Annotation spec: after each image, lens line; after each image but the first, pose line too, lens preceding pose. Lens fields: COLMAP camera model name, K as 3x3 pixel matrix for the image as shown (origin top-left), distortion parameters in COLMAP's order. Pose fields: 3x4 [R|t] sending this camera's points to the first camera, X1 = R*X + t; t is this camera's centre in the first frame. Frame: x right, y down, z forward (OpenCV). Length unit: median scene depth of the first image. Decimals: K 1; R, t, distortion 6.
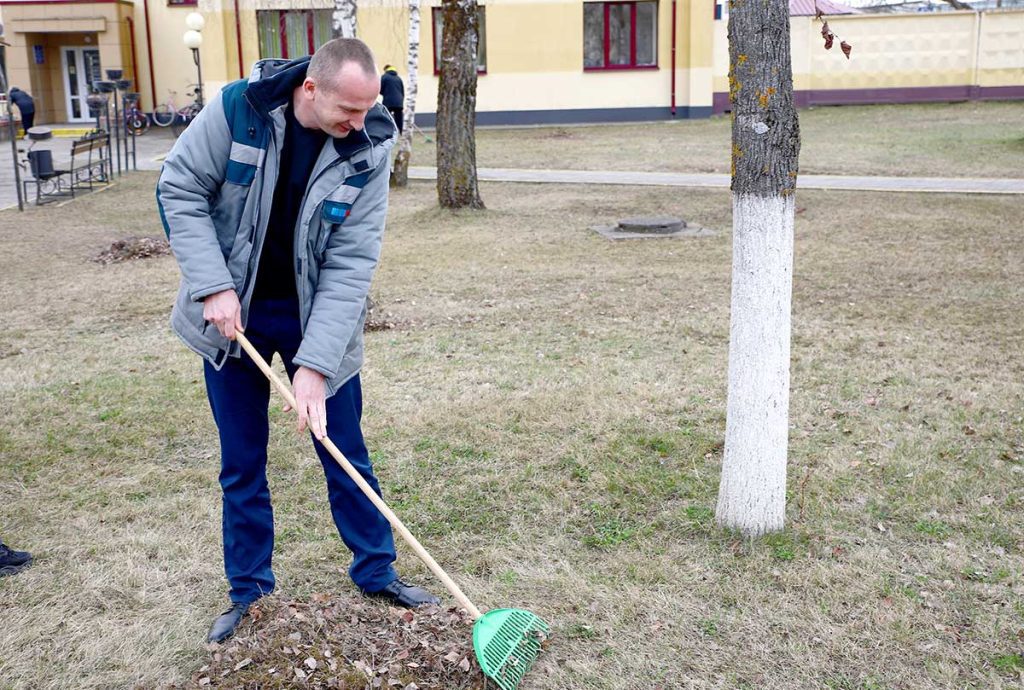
lens RADIAL K [[1083.9, 0, 512.0], [0, 1083.9, 345.0], [0, 0, 1]] dist [-0.025854, 0.151455]
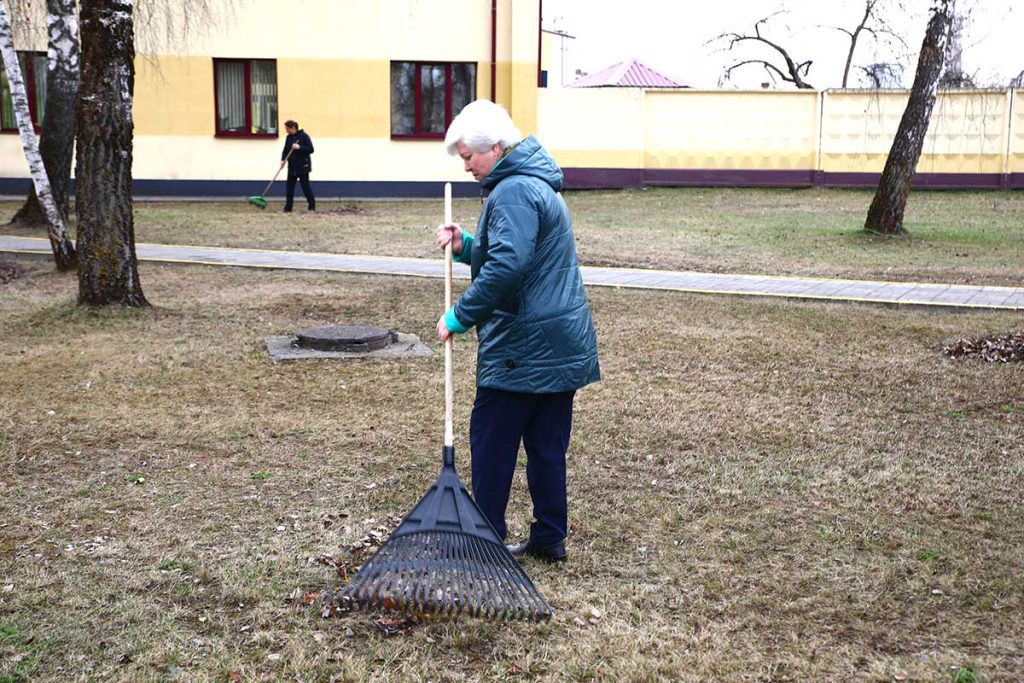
lens RADIAL K [[1154.1, 0, 512.0], [0, 1154.1, 341.5], [0, 0, 1]] dist [0.017887, 0.034990]
pose [[0.991574, 0.015145, 0.128654, 0.115862], [-0.004823, 0.996770, -0.080167, -0.041220], [-0.129453, 0.078871, 0.988444, 0.208079]]
